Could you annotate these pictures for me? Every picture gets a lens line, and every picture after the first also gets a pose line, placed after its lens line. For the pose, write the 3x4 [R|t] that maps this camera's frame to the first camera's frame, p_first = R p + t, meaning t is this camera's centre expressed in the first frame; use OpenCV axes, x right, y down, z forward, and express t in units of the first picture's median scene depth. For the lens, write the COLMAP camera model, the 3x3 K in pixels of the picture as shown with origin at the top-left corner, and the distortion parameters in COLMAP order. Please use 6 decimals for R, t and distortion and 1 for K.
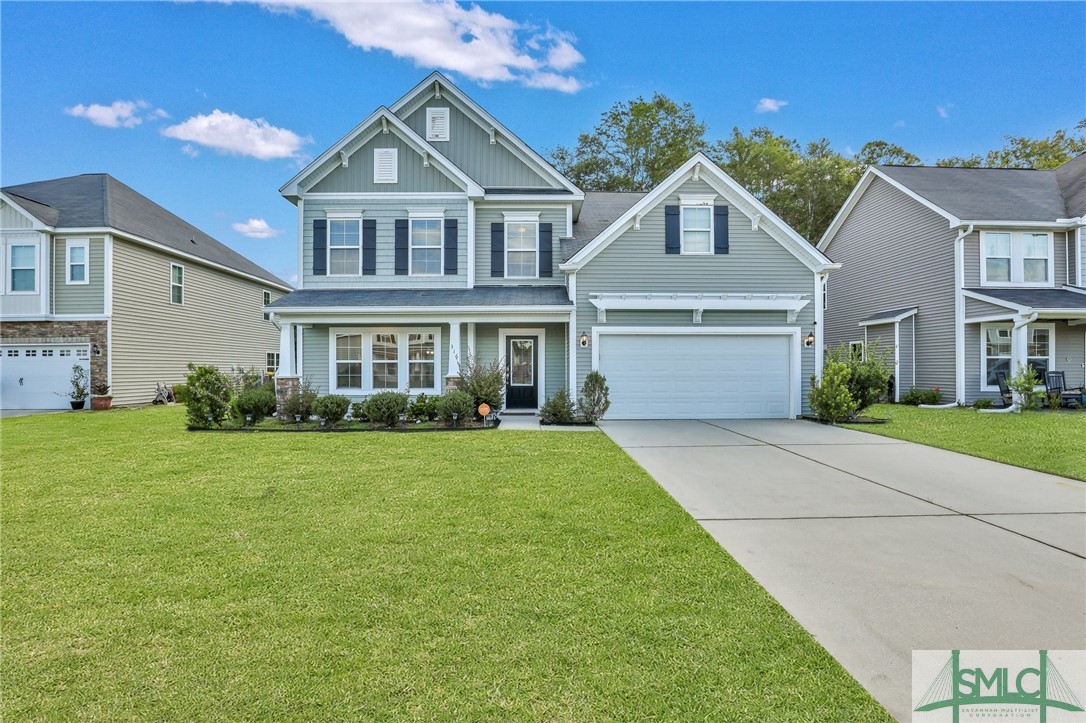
lens RADIAL K [[509.7, 0, 545.3], [0, 509.7, 375.7], [0, 0, 1]] dist [-0.023786, -0.000086]
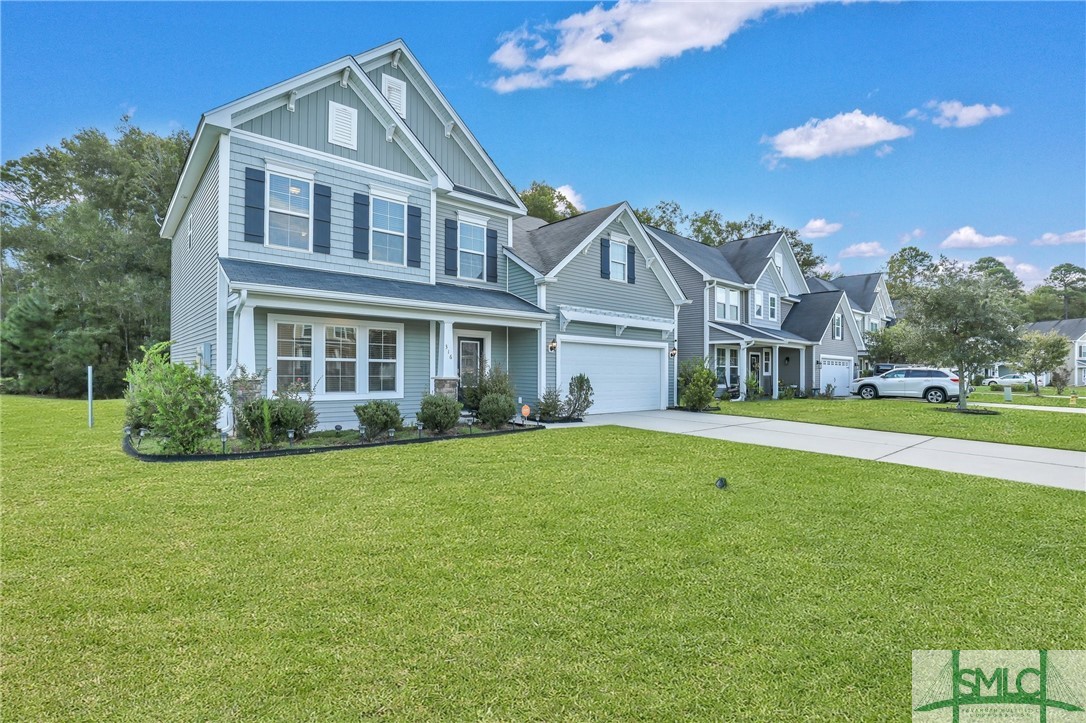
lens RADIAL K [[509.7, 0, 545.3], [0, 509.7, 375.7], [0, 0, 1]] dist [-0.023786, -0.000086]
pose [[0.757907, 0.004113, 0.652349, -0.604537], [-0.009292, 0.999947, 0.004490, -0.008813], [-0.652296, -0.009465, 0.757905, 0.147734]]
